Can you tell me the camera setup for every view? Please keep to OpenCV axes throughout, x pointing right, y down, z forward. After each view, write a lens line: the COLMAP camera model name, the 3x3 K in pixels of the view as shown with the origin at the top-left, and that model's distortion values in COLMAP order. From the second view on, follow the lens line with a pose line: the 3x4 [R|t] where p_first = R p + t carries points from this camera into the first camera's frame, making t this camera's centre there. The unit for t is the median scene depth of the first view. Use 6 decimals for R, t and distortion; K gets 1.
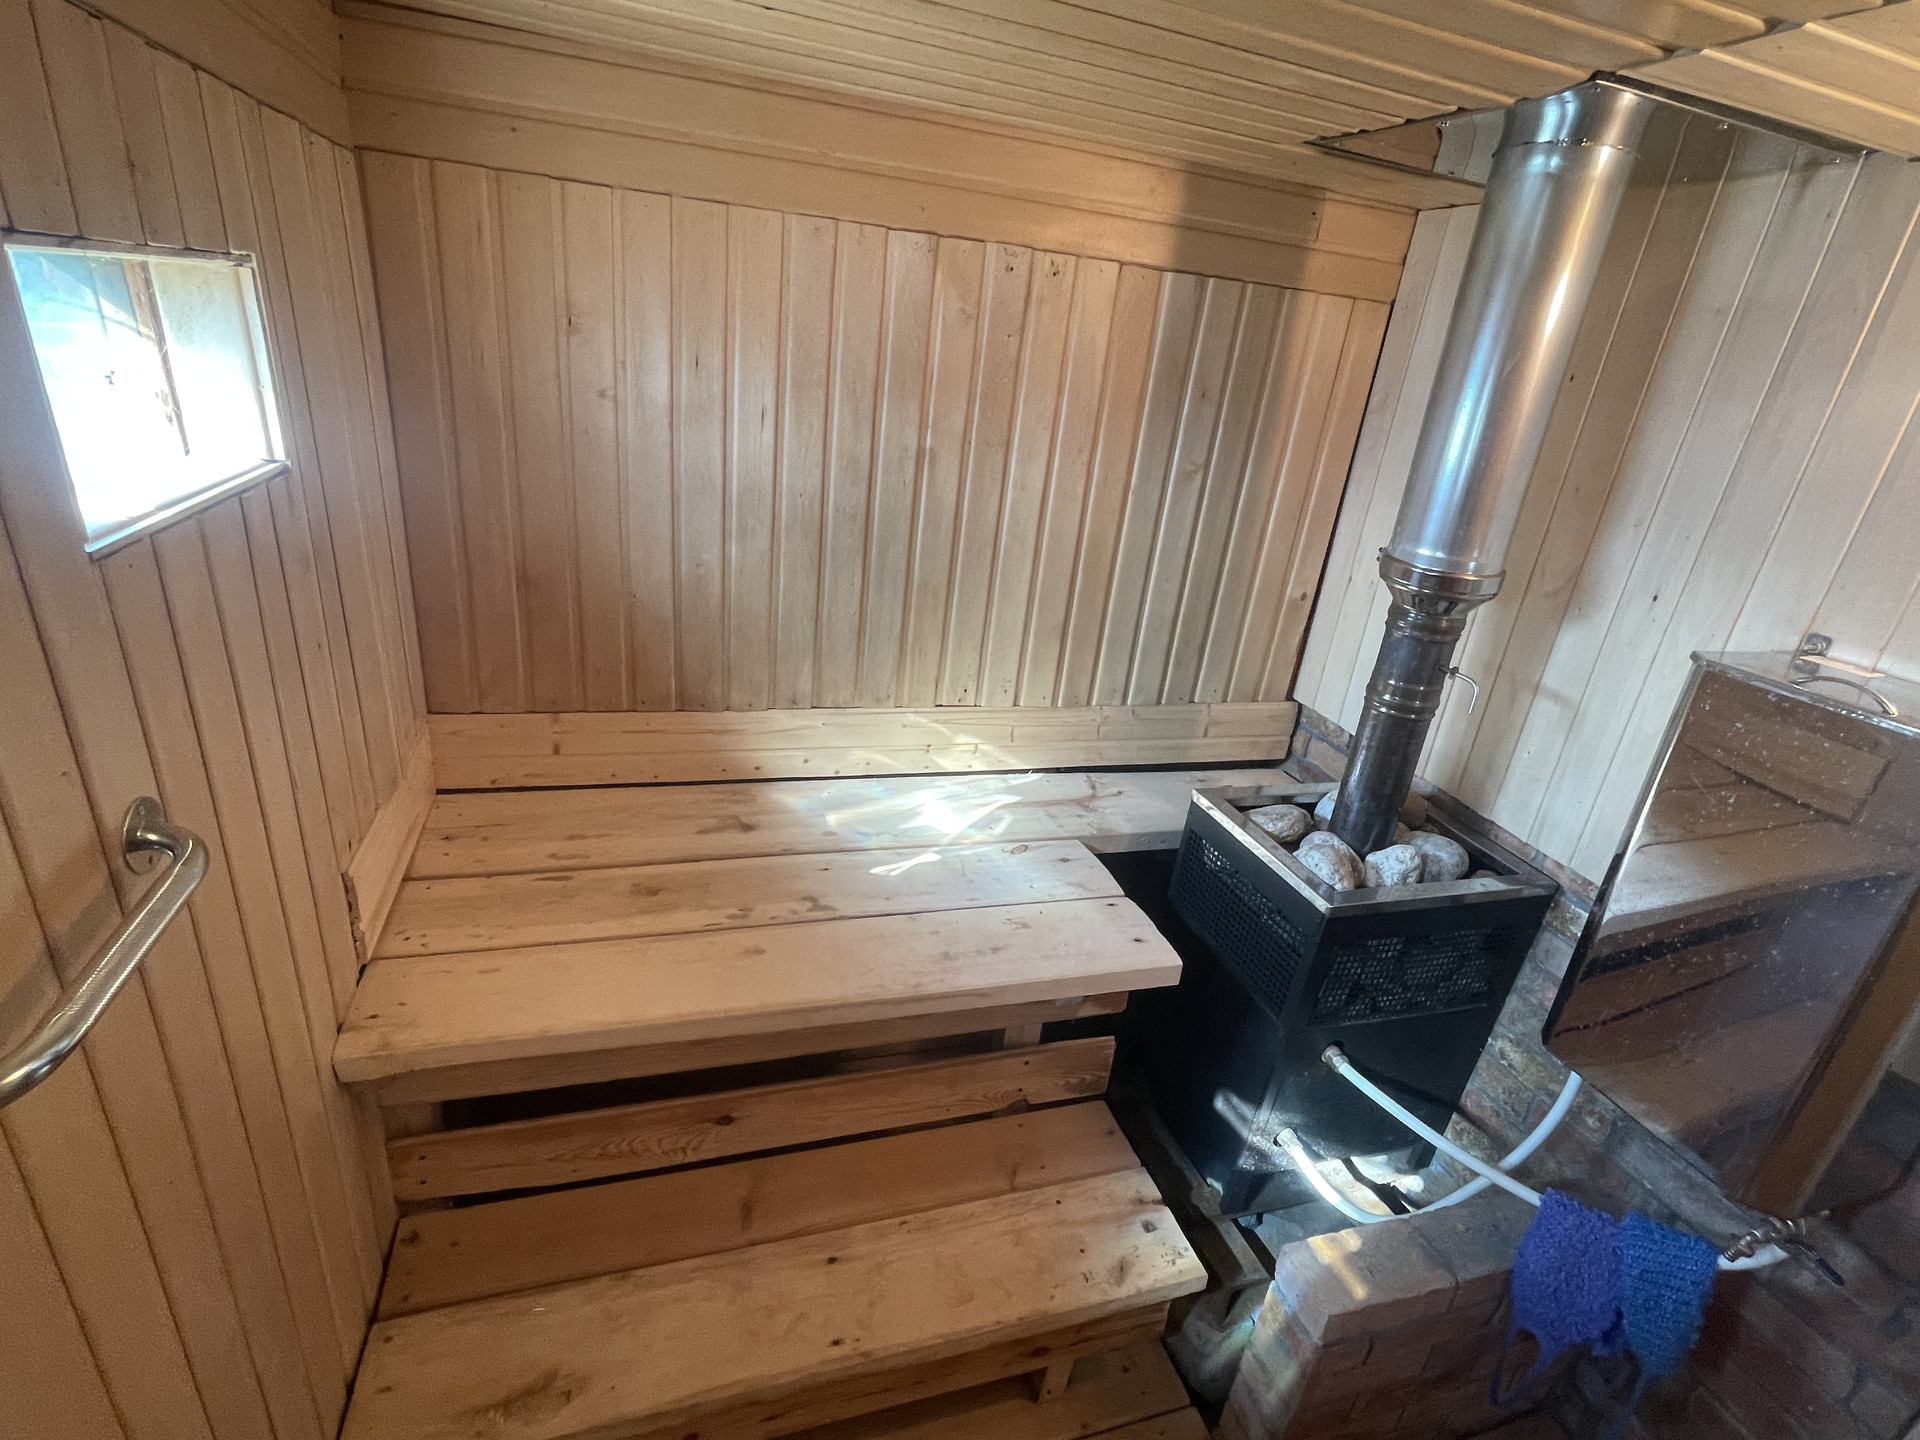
lens RADIAL K [[913.2, 0, 952.9], [0, 913.2, 723.0], [0, 0, 1]] dist [-0.000551, 0.002318]
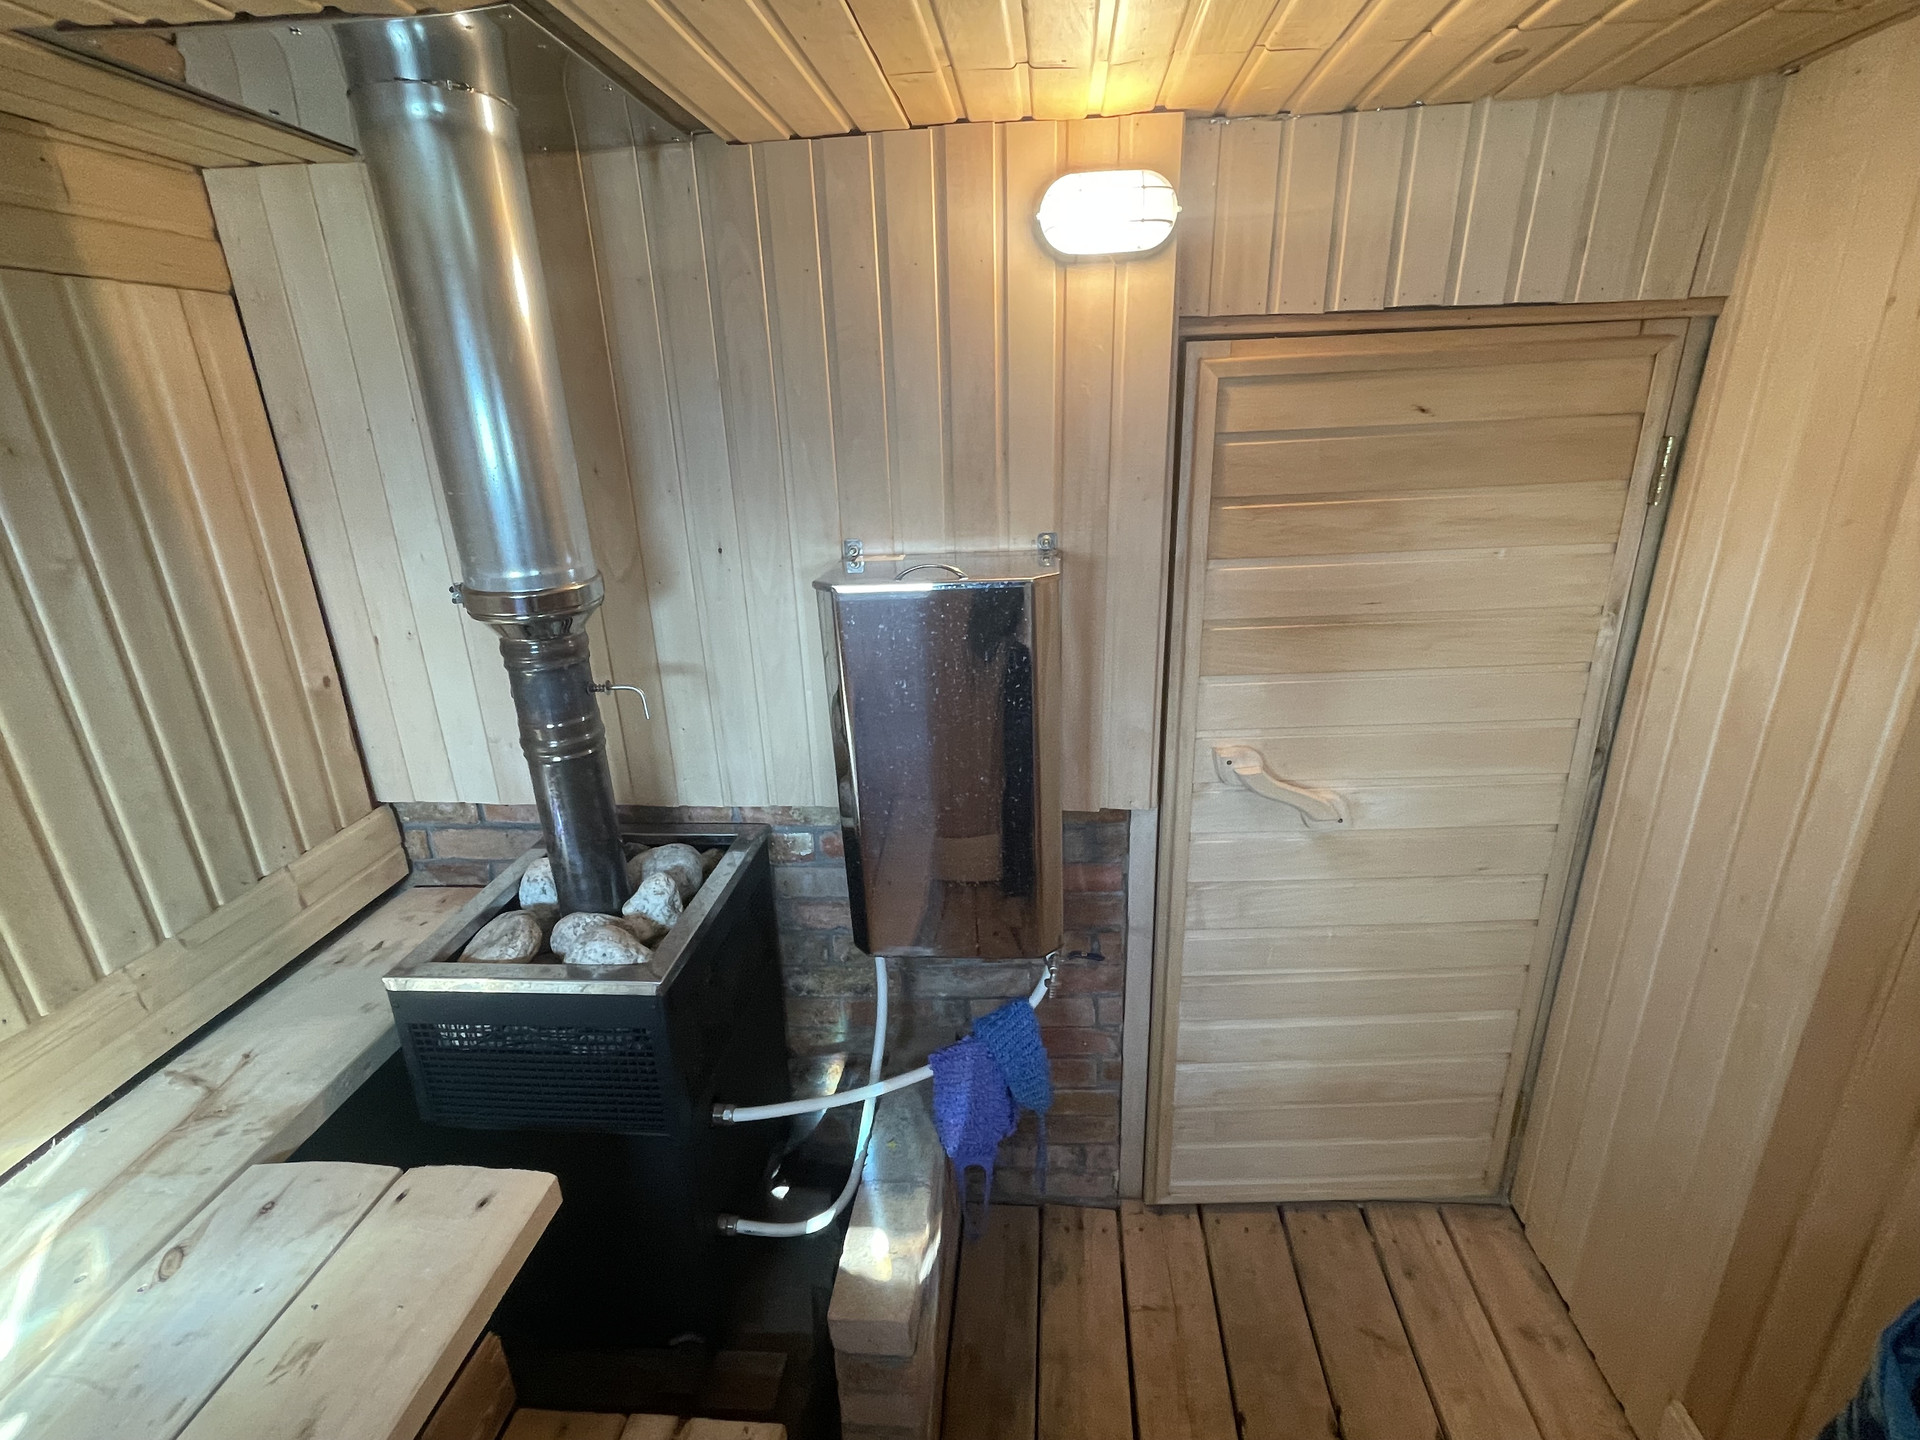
lens RADIAL K [[913.2, 0, 954.7], [0, 913.2, 725.3], [0, 0, 1]] dist [-0.000551, 0.002318]
pose [[0.380564, -0.422751, 0.822467, -0.071045], [0.426829, 0.869285, 0.249318, -0.088639], [-0.820358, 0.256172, 0.511261, 0.230673]]
